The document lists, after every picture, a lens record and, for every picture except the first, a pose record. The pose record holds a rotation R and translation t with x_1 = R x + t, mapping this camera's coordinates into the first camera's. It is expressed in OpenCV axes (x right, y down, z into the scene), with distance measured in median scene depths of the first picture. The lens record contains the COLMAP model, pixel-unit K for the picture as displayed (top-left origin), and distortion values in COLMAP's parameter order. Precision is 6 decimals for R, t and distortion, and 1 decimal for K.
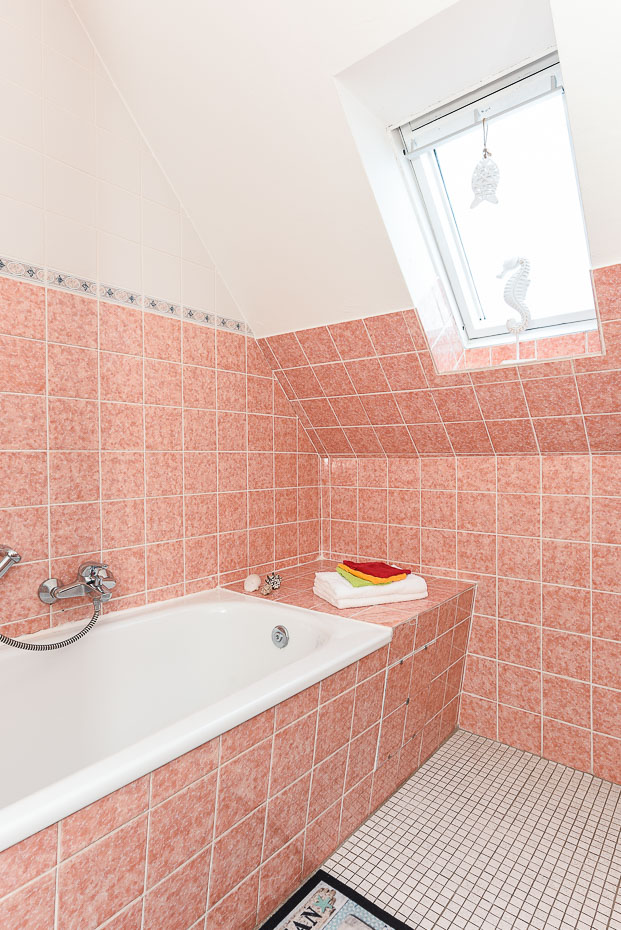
lens RADIAL K [[513.1, 0, 311.3], [0, 513.1, 465.9], [0, 0, 1]] dist [0.000484, -0.002873]
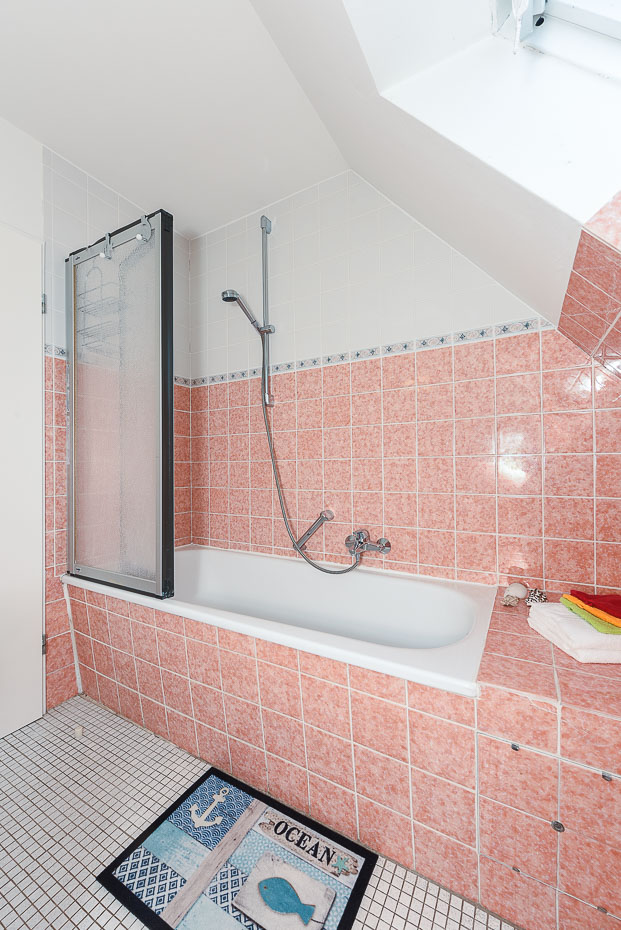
lens RADIAL K [[378.2, 0, 308.6], [0, 378.2, 462.6], [0, 0, 1]] dist [0.001405, -0.001073]
pose [[0.158582, -0.003950, -0.987338, 0.595373], [-0.004145, 0.999981, -0.004666, -0.009594], [0.987337, 0.004833, 0.158563, 0.573750]]
